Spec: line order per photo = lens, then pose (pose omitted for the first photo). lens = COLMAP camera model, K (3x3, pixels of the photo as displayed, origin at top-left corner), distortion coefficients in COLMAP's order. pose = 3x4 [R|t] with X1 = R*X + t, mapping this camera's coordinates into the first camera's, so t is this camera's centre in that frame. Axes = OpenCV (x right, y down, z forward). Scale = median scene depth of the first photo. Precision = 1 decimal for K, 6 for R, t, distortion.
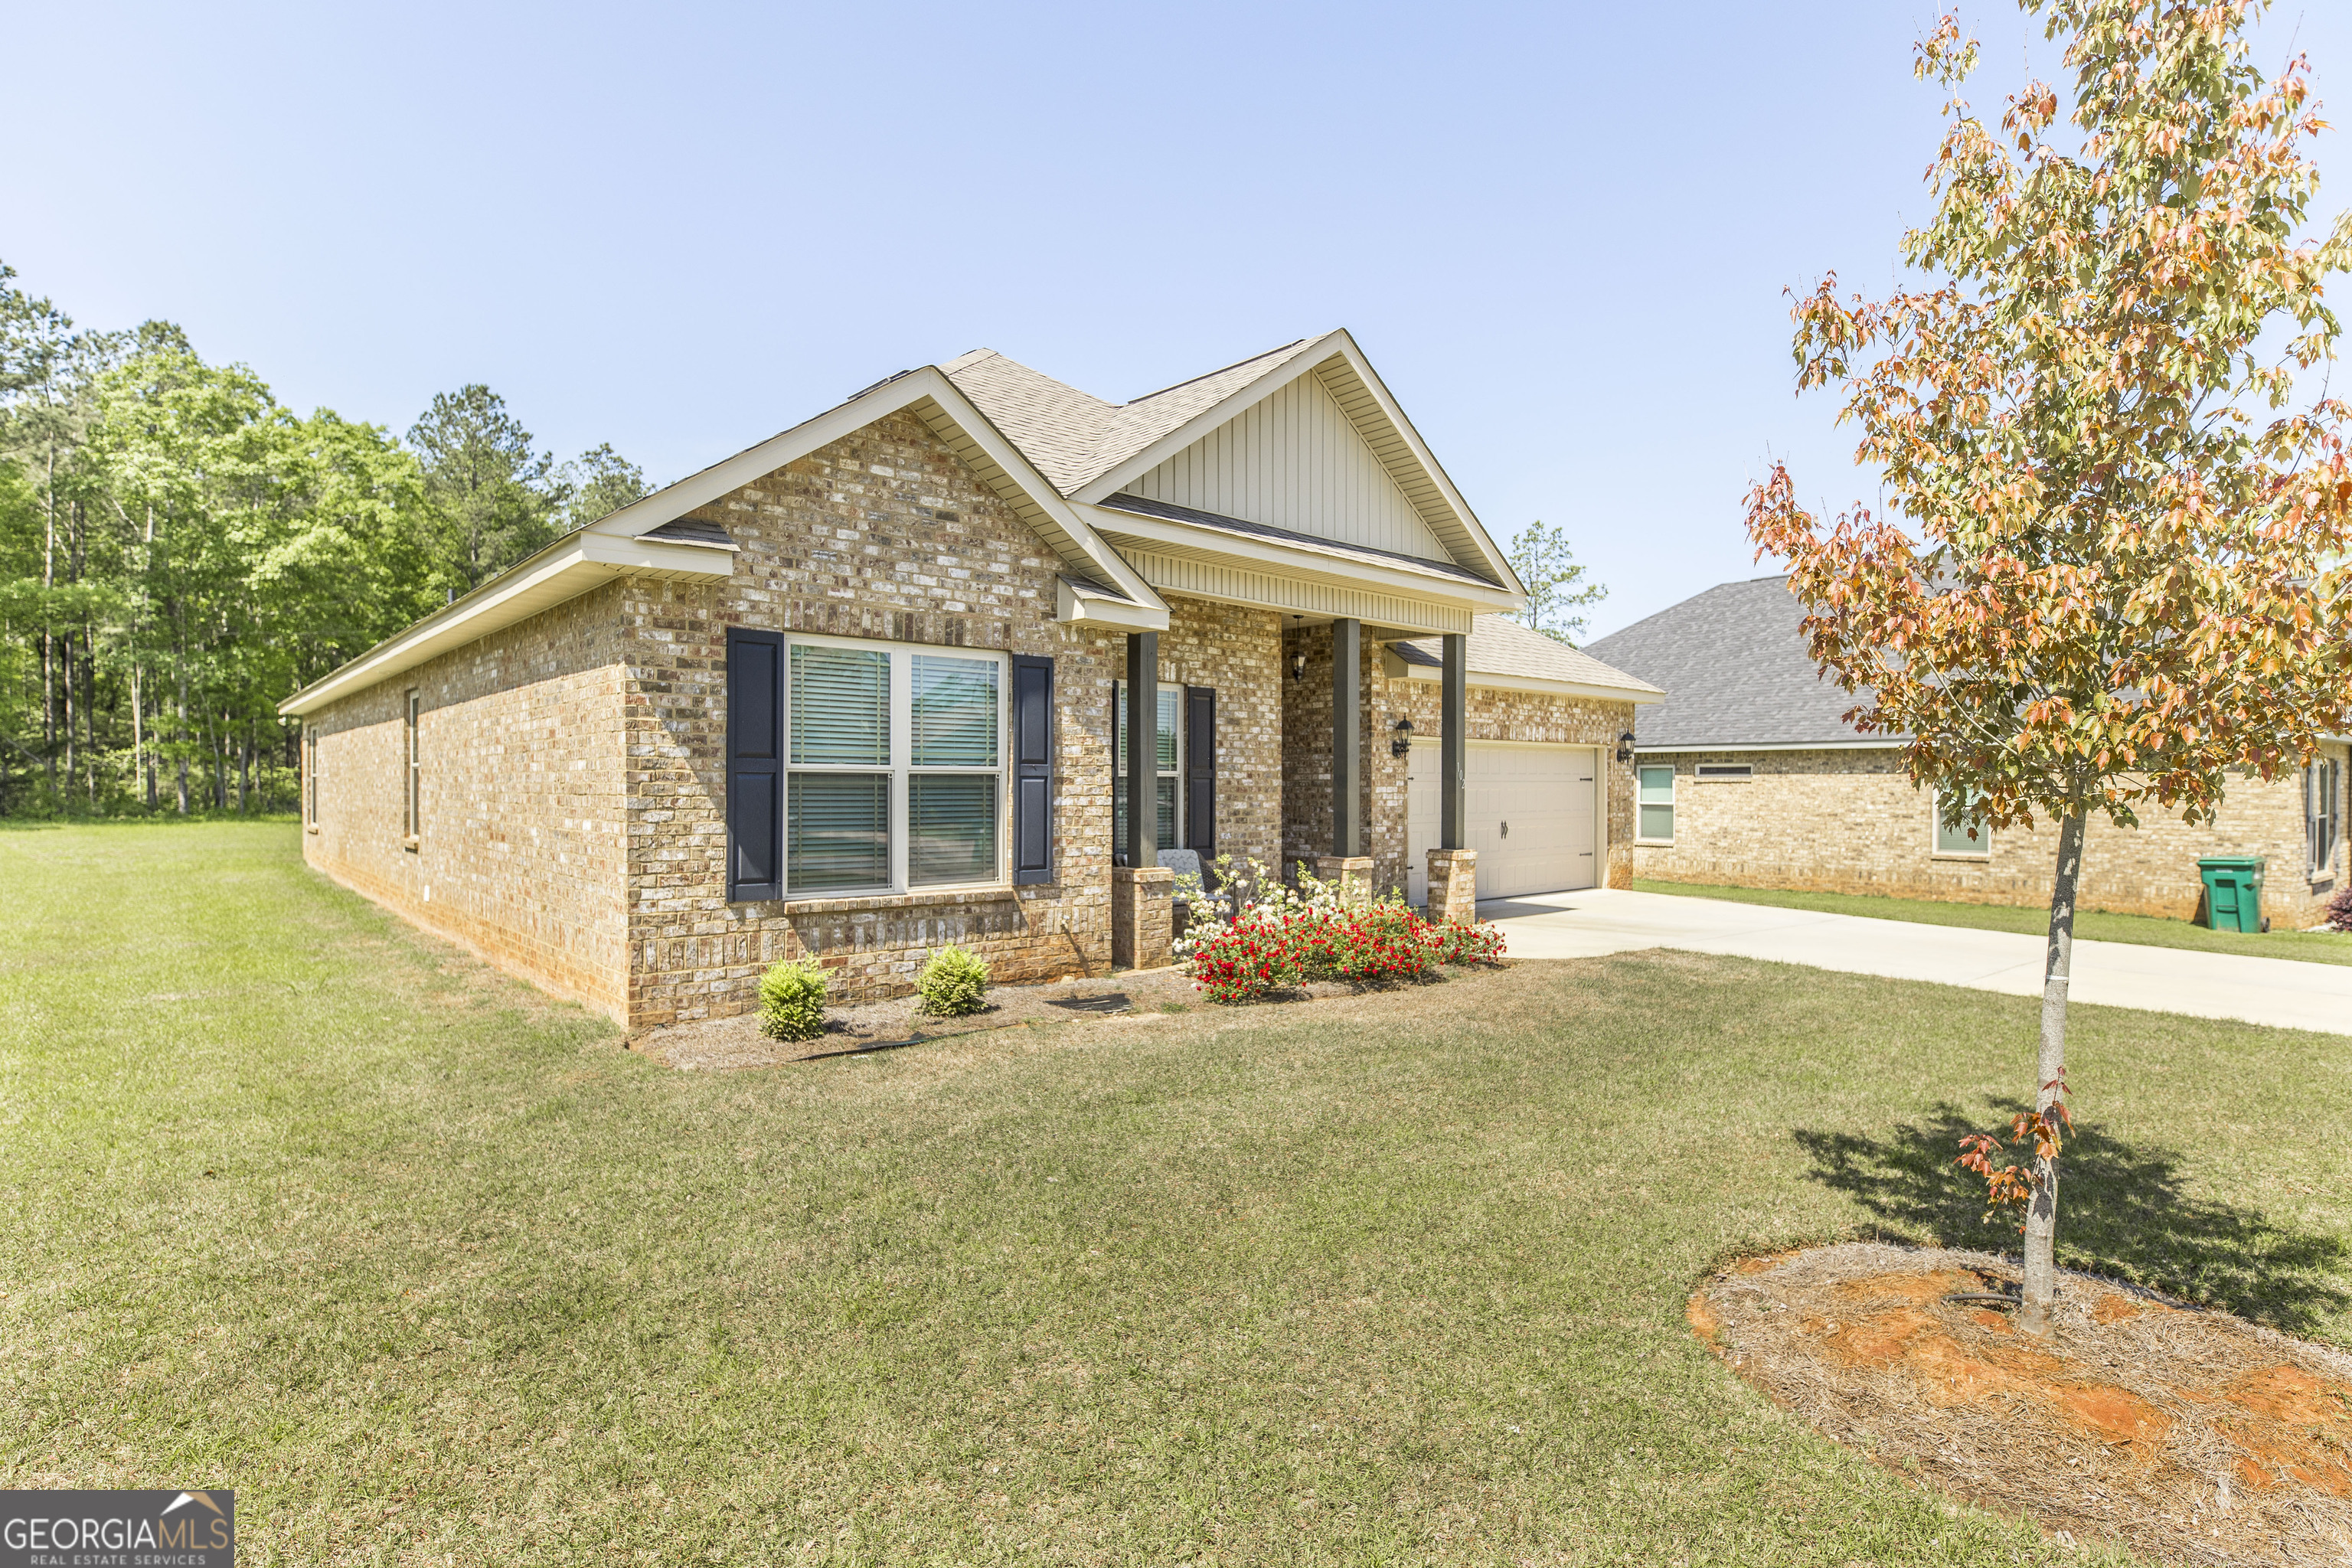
lens RADIAL K [[1198.9, 0, 1179.1], [0, 1198.9, 791.5], [0, 0, 1]] dist [0.001155, 0.000432]
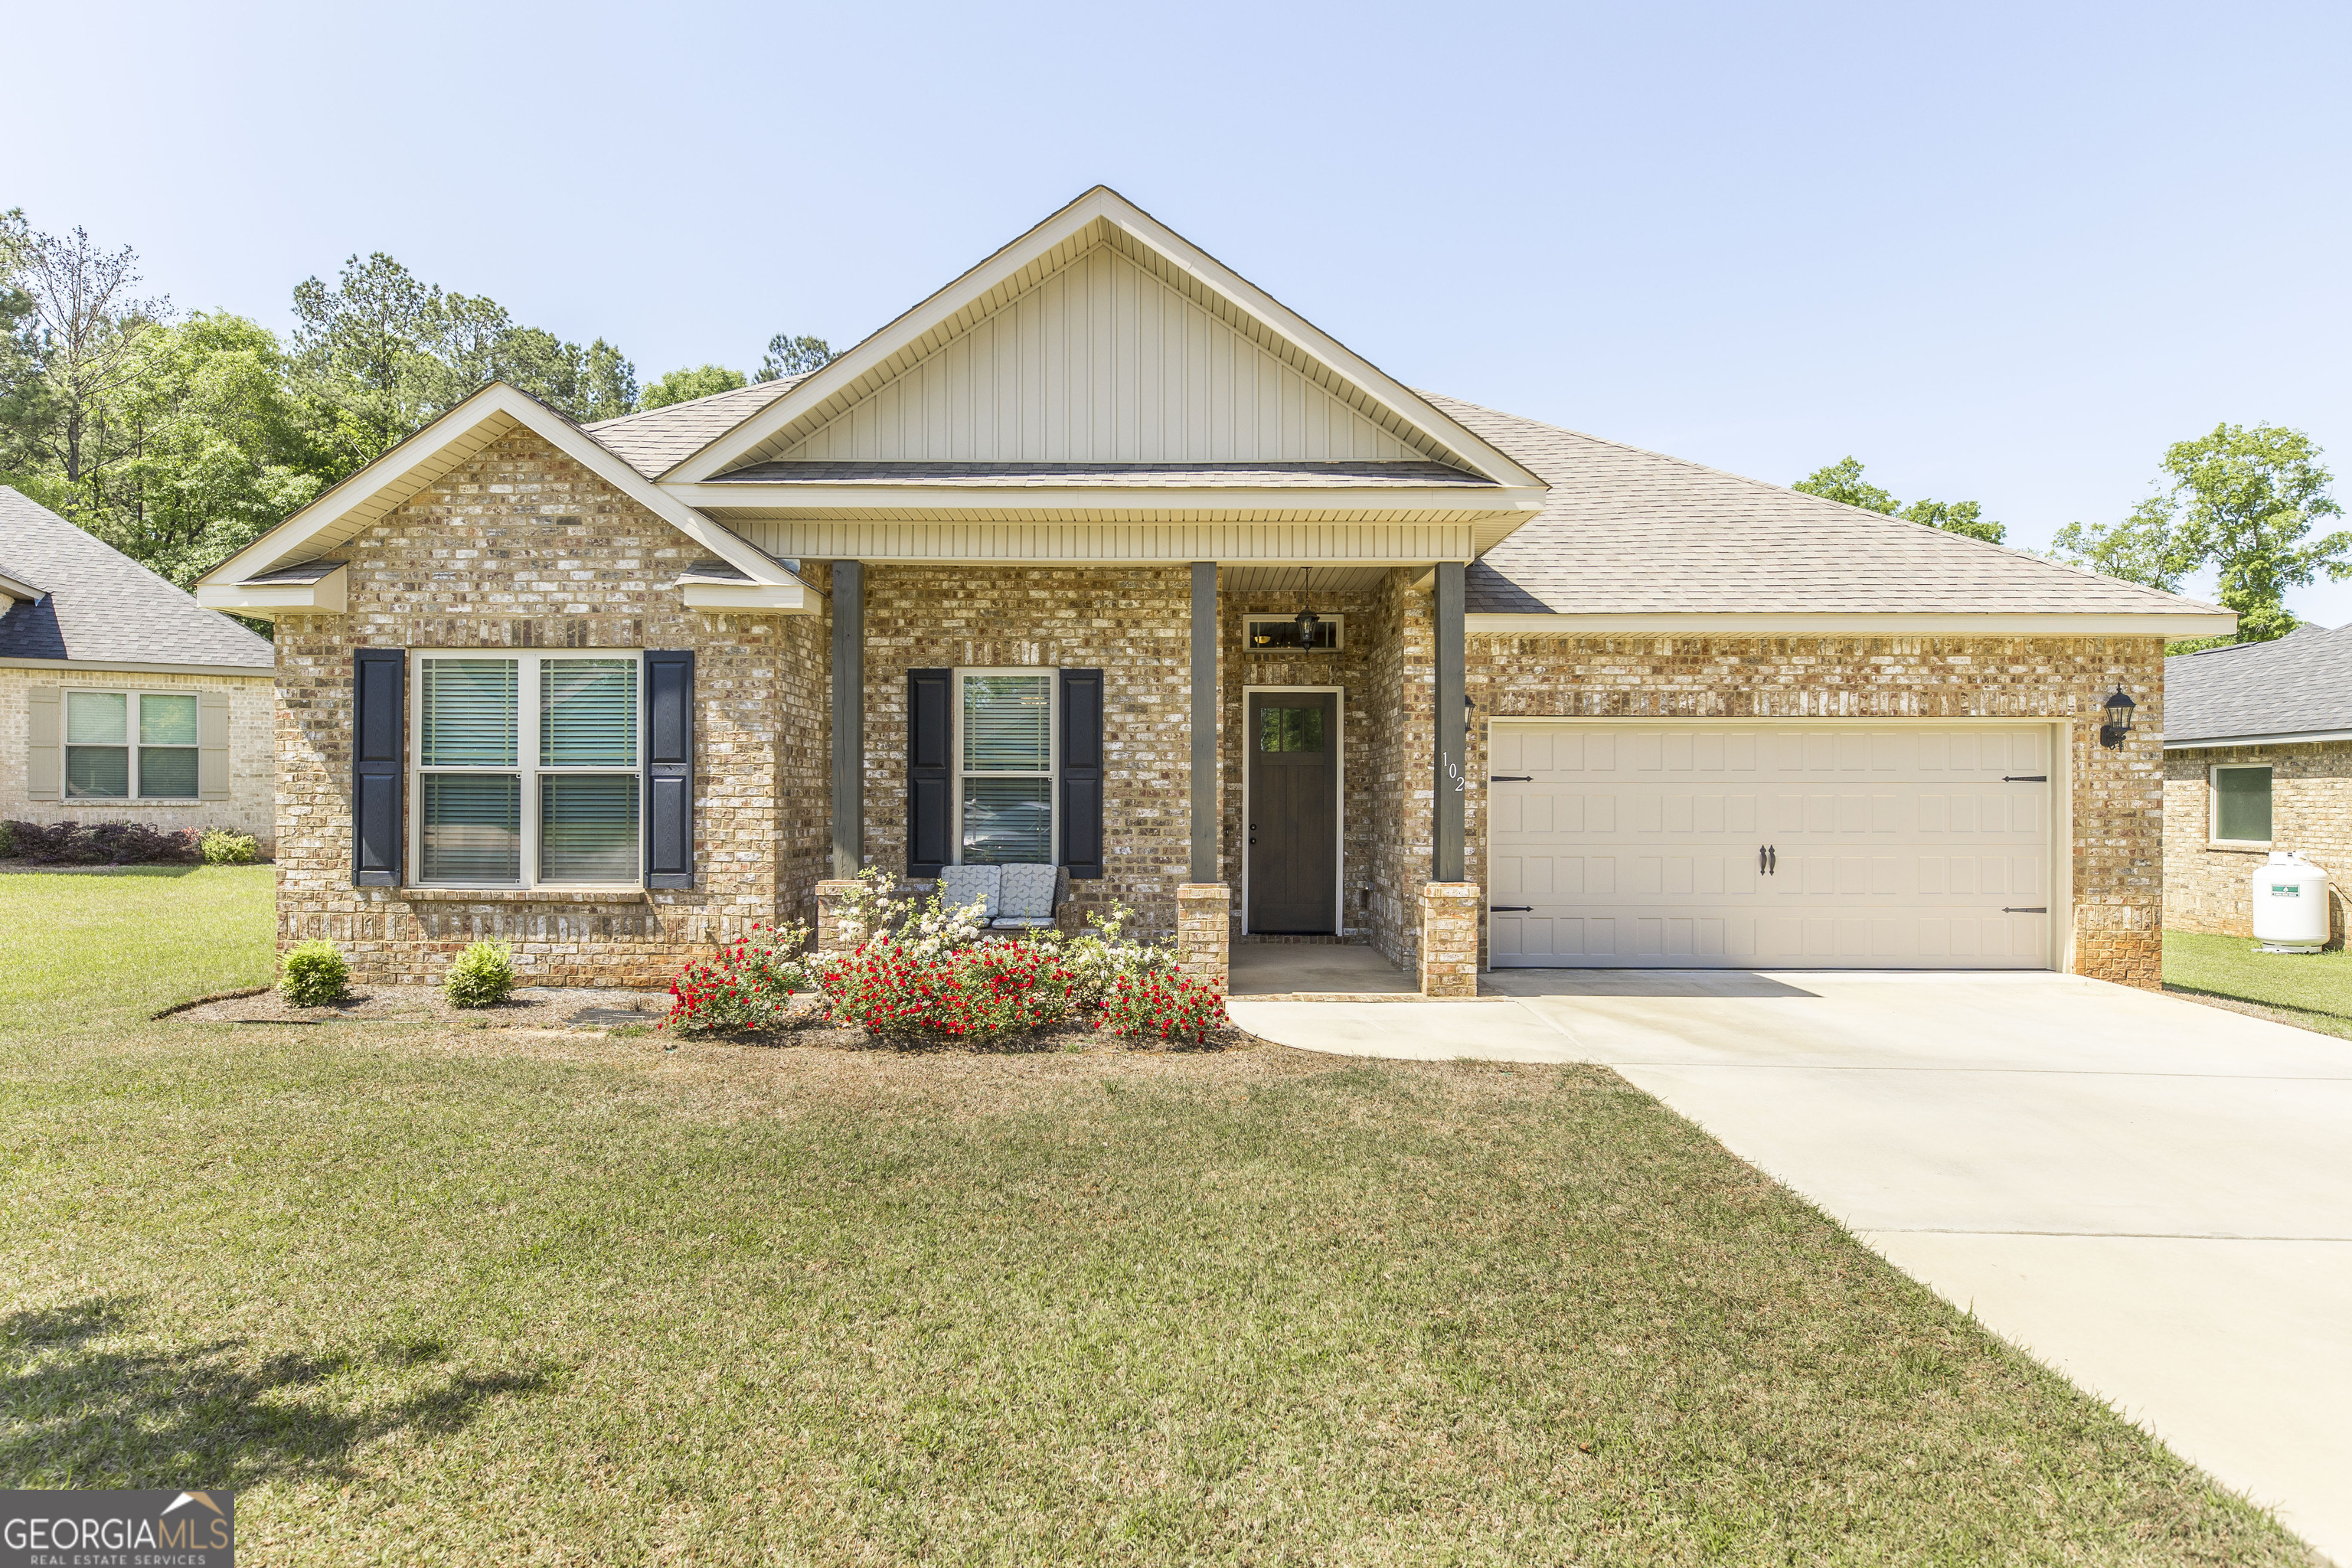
lens RADIAL K [[1247.5, 0, 1164.6], [0, 1247.5, 798.0], [0, 0, 1]] dist [-0.000406, 0.000556]
pose [[0.730439, -0.001099, -0.682978, 0.882733], [-0.005022, 0.999963, -0.006980, 0.010404], [0.682960, 0.008528, 0.730406, 0.563362]]
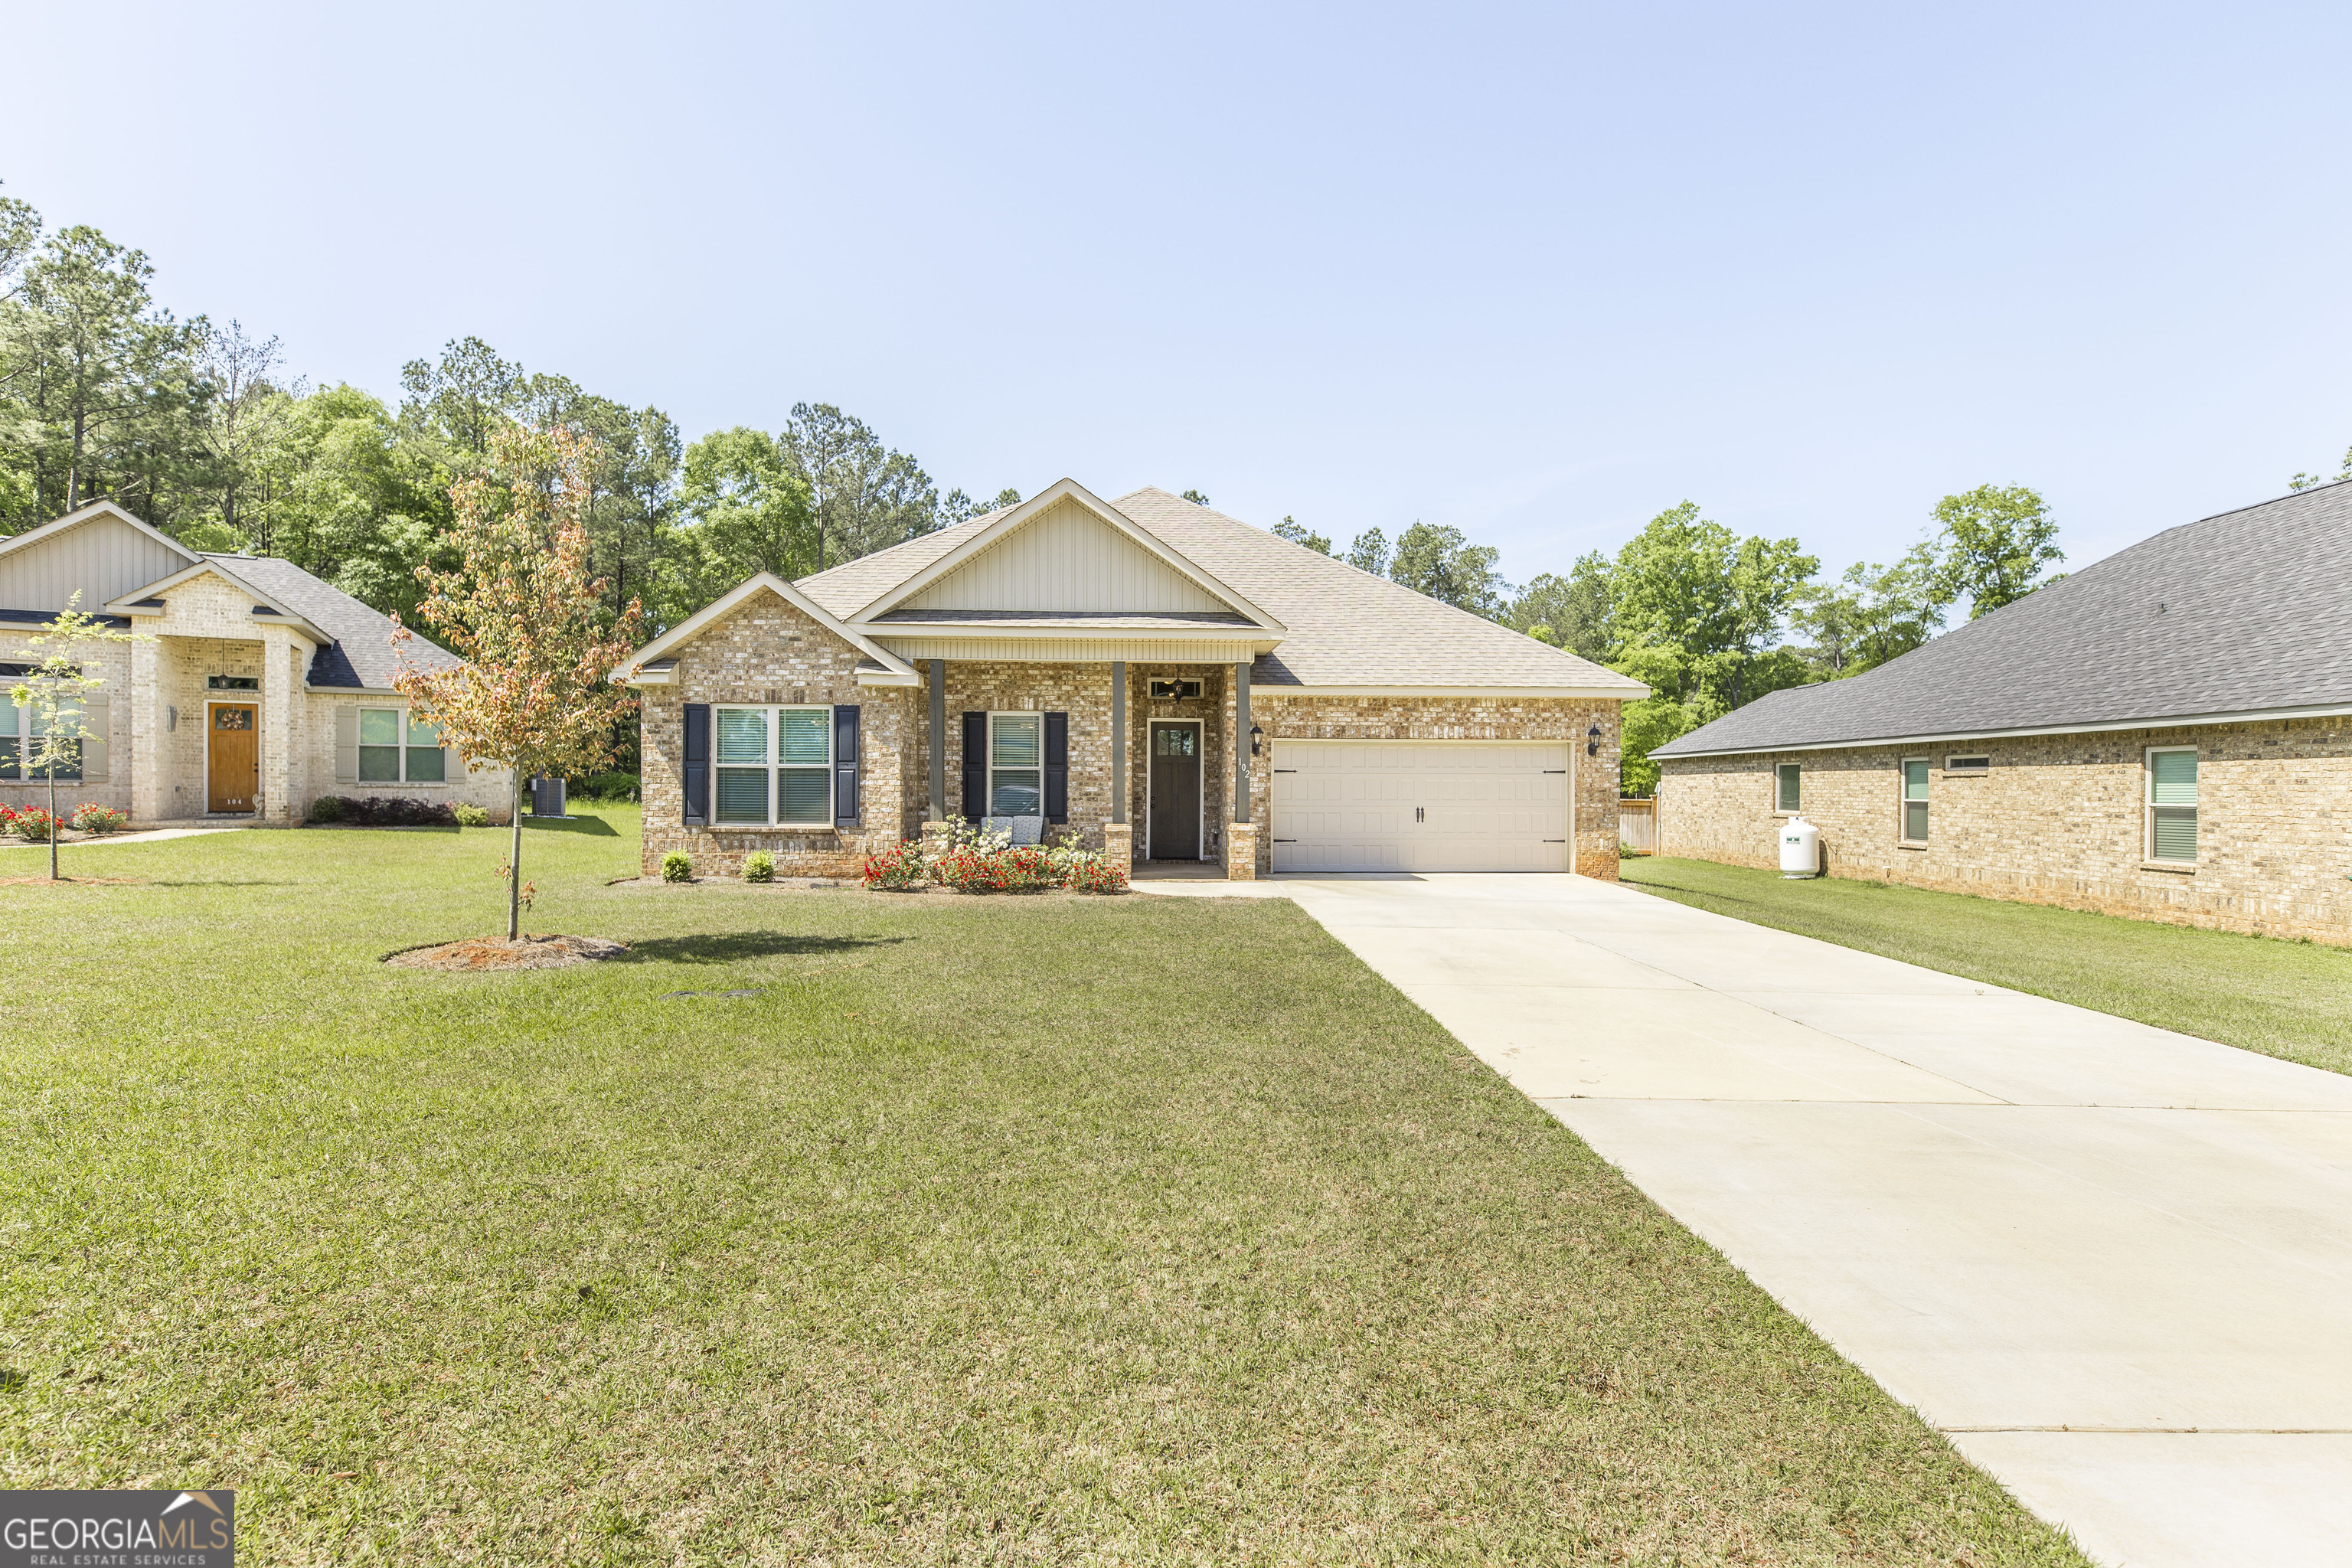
lens RADIAL K [[1173.4, 0, 1165.3], [0, 1173.4, 792.8], [0, 0, 1]] dist [-0.000332, -0.000817]
pose [[0.754257, 0.003571, -0.656570, 1.527328], [-0.006494, 0.999977, -0.002021, 0.026195], [0.656547, 0.005789, 0.754263, -0.066124]]
